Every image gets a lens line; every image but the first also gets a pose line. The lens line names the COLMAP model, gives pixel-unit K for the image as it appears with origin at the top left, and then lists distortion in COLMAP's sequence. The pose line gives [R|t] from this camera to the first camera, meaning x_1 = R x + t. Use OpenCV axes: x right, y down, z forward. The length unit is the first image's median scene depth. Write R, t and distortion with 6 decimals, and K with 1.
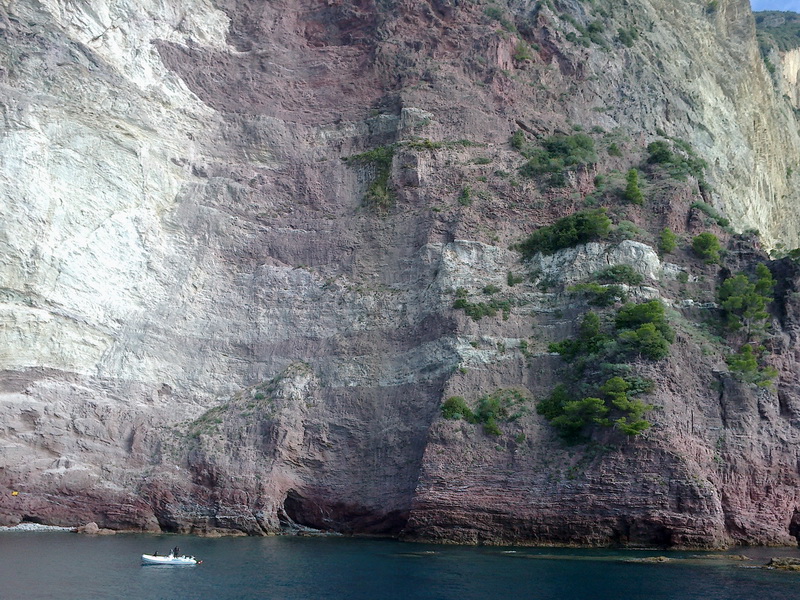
lens RADIAL K [[670.0, 0, 400.0], [0, 670.0, 300.0], [0, 0, 1]] dist [0.038311, -0.114786]
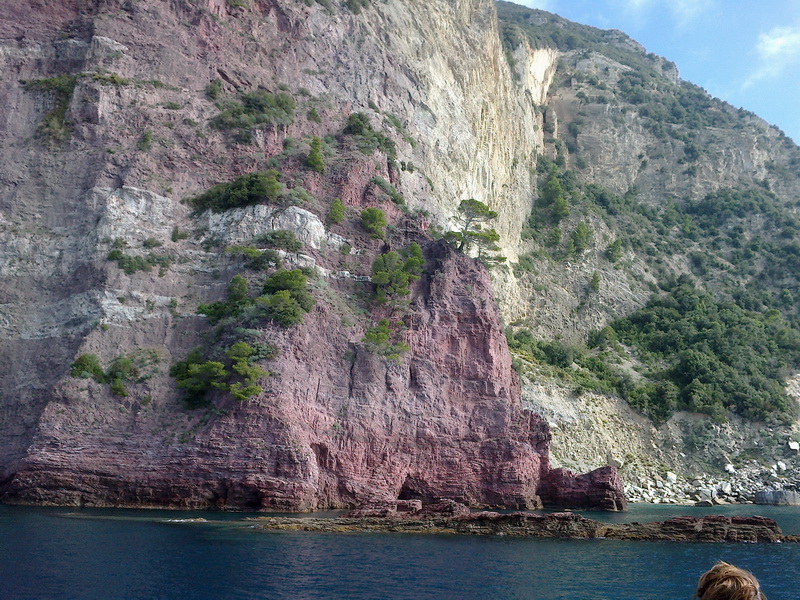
lens RADIAL K [[701.2, 0, 400.0], [0, 701.2, 300.0], [0, 0, 1]] dist [-0.047900, -0.002798]
pose [[0.954174, 0.074638, 0.289797, 0.193372], [-0.090094, 0.995116, 0.040346, -0.007278], [-0.285370, -0.064606, 0.956237, -0.036643]]
